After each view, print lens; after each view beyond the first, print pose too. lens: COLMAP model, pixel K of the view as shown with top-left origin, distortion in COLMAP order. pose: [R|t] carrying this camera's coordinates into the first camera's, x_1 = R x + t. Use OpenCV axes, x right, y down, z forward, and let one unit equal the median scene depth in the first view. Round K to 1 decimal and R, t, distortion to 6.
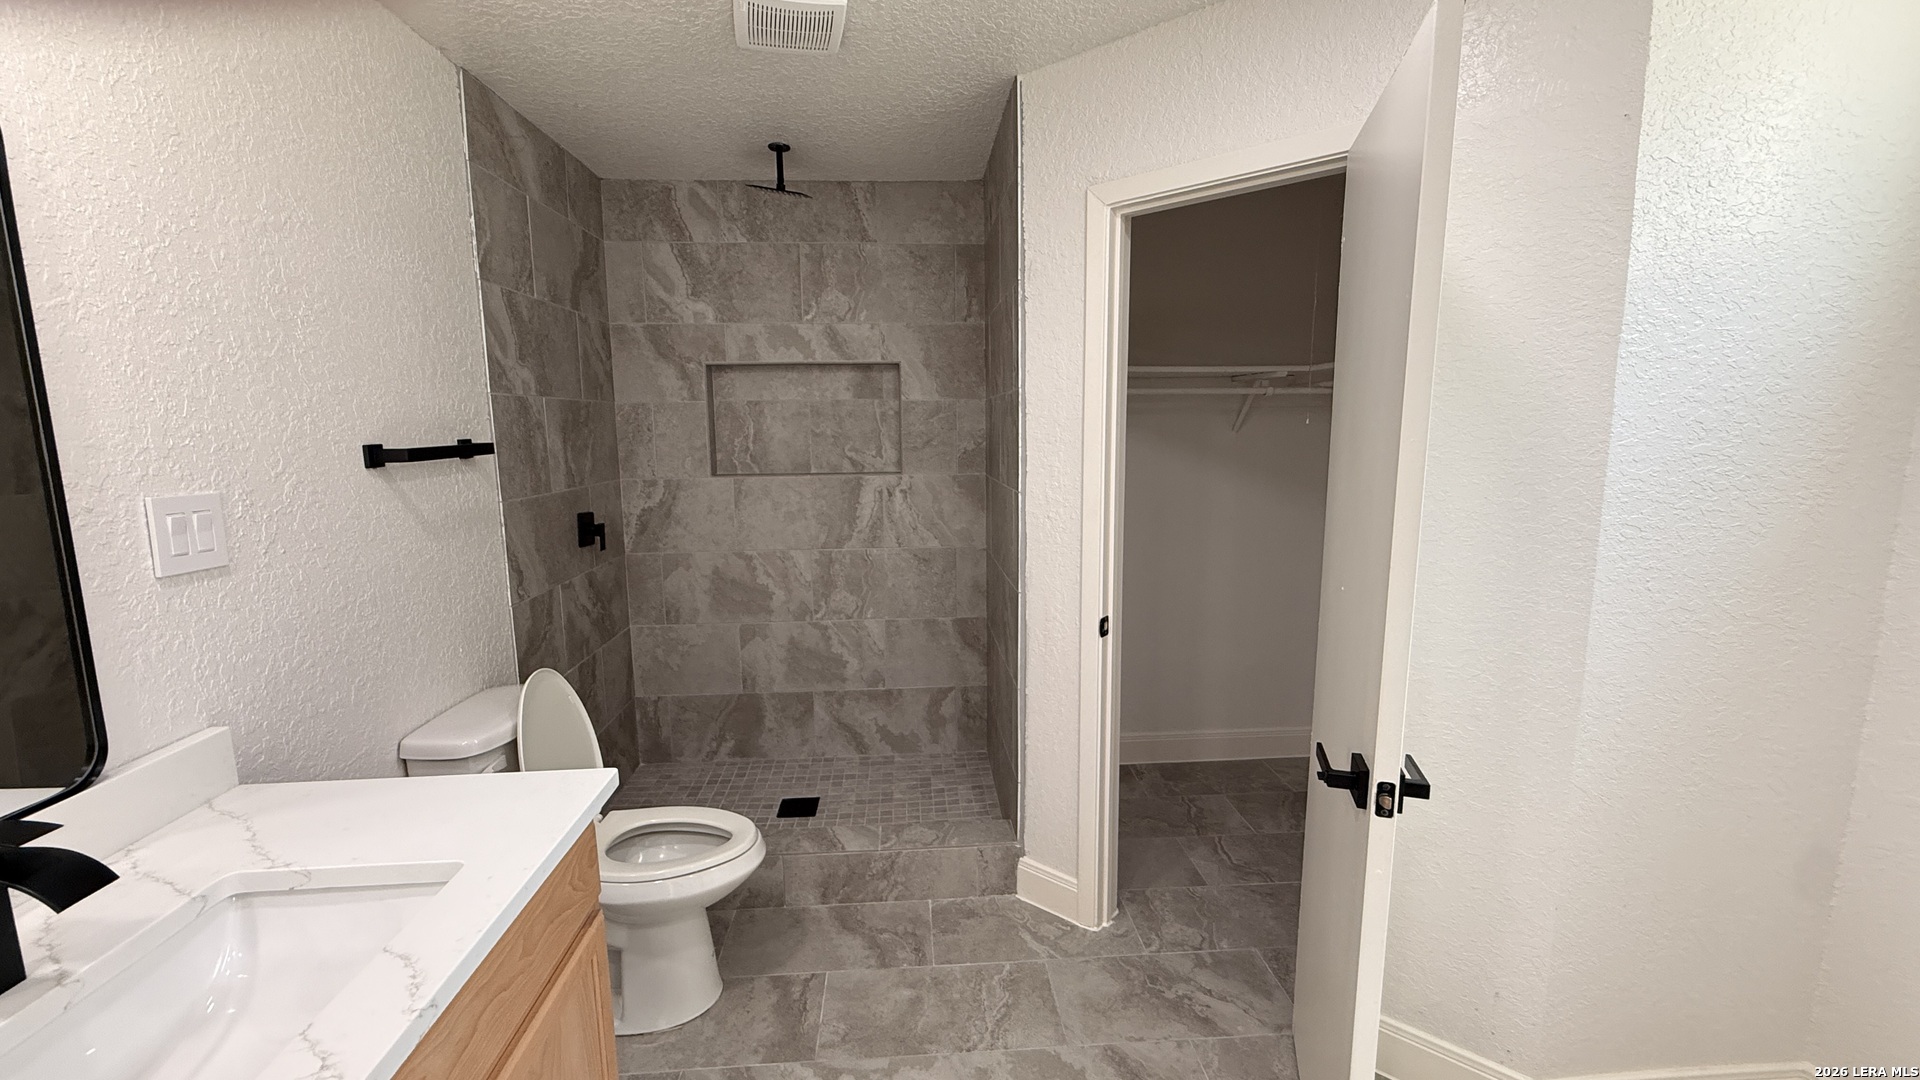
lens RADIAL K [[762.1, 0, 958.4], [0, 762.1, 541.1], [0, 0, 1]] dist [-0.002083, 0.000724]
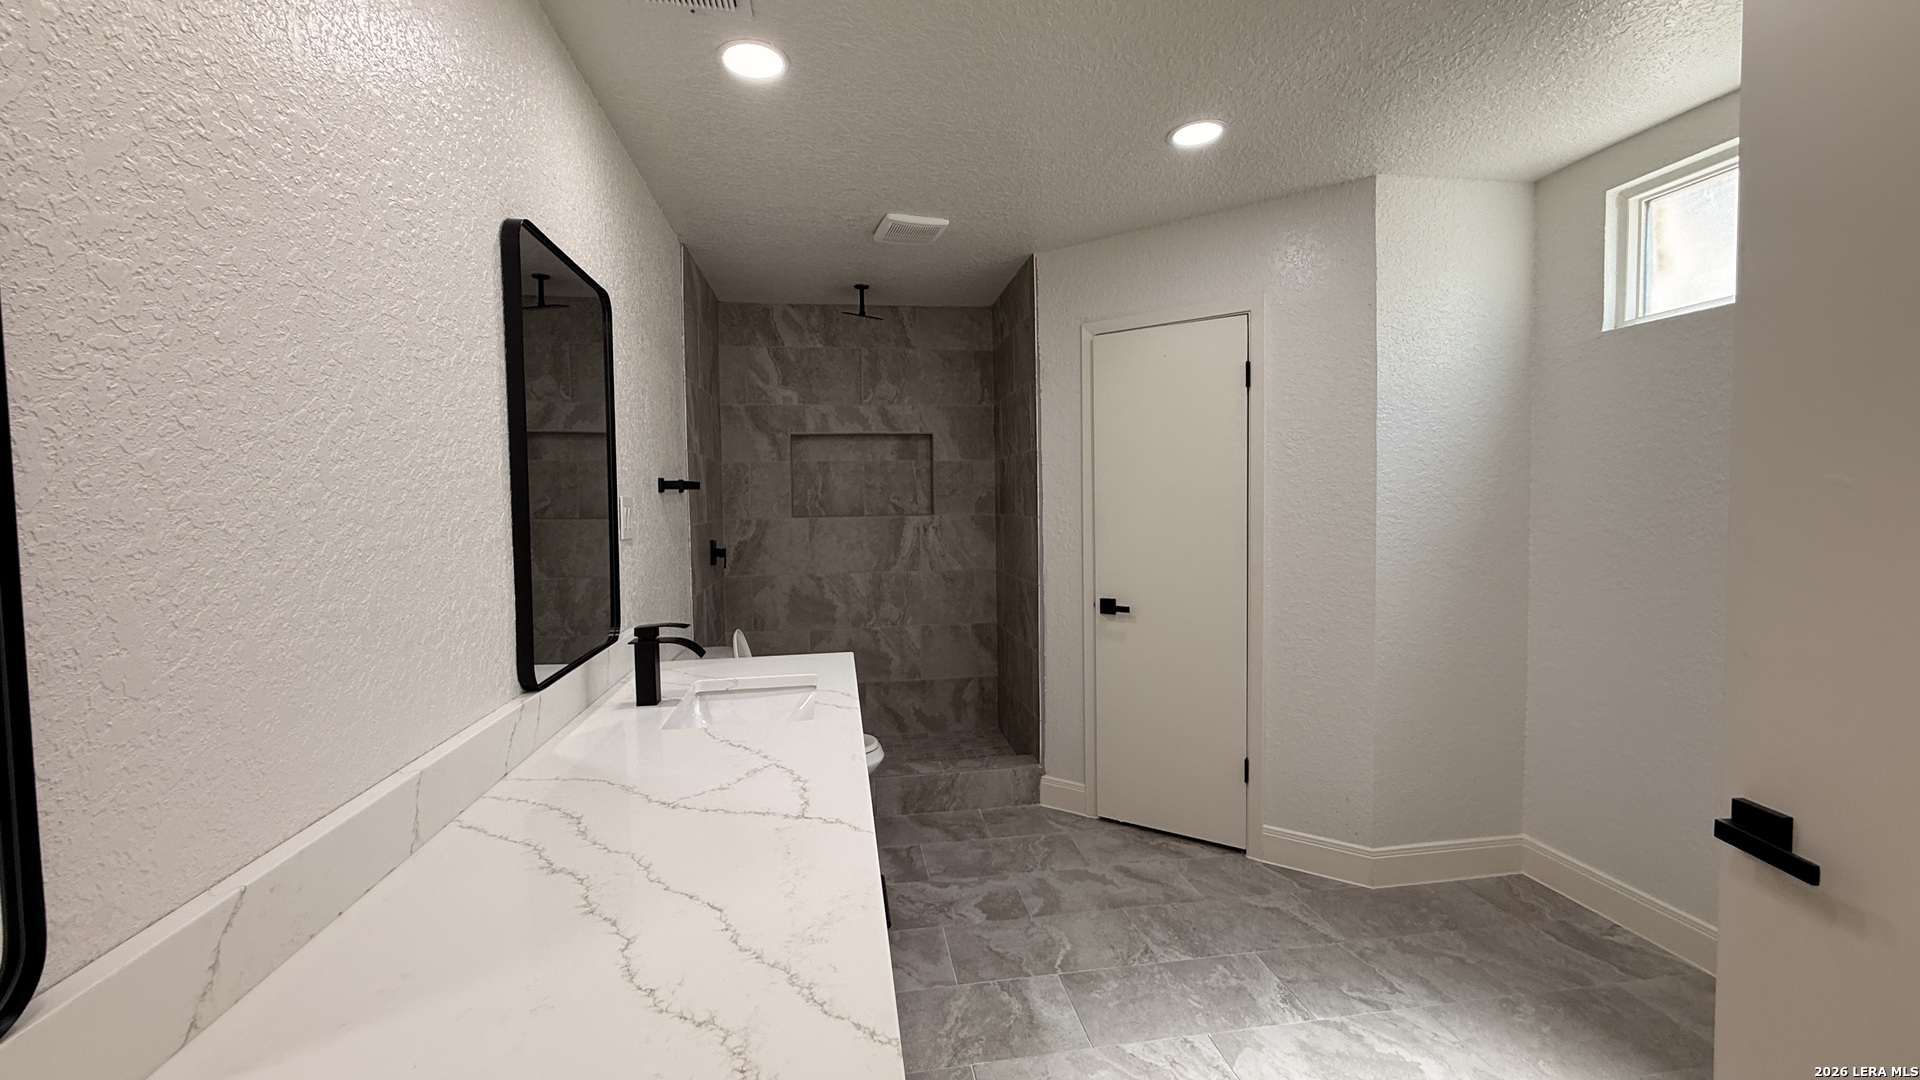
lens RADIAL K [[762.1, 0, 961.7], [0, 762.1, 542.5], [0, 0, 1]] dist [-0.002083, 0.000724]
pose [[0.995924, -0.010109, 0.089626, -0.154672], [0.018917, 0.995009, -0.097977, 0.098163], [-0.088189, 0.099273, 0.991145, -0.351253]]
